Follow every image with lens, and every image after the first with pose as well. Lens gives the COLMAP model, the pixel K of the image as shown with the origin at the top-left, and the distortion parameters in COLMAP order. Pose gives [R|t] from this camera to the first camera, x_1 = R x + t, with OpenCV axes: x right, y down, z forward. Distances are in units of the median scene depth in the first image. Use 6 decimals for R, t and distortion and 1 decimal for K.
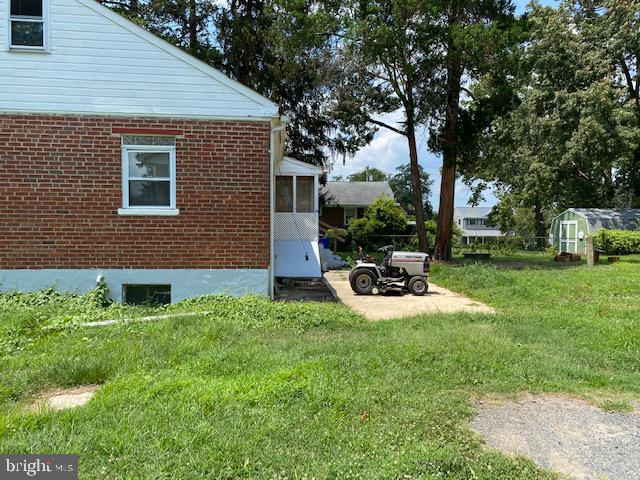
lens RADIAL K [[492.8, 0, 322.7], [0, 492.8, 235.4], [0, 0, 1]] dist [0.068981, -0.058970]
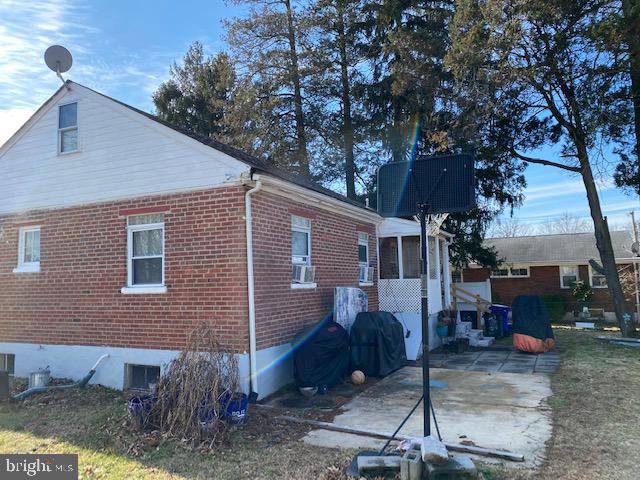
lens RADIAL K [[492.8, 0, 320.0], [0, 492.8, 239.6], [0, 0, 1]] dist [0.068981, -0.058970]
pose [[0.854983, -0.074358, -0.513298, 0.155990], [0.014193, 0.992653, -0.120158, -0.007645], [0.518461, 0.095448, 0.849757, 0.109661]]
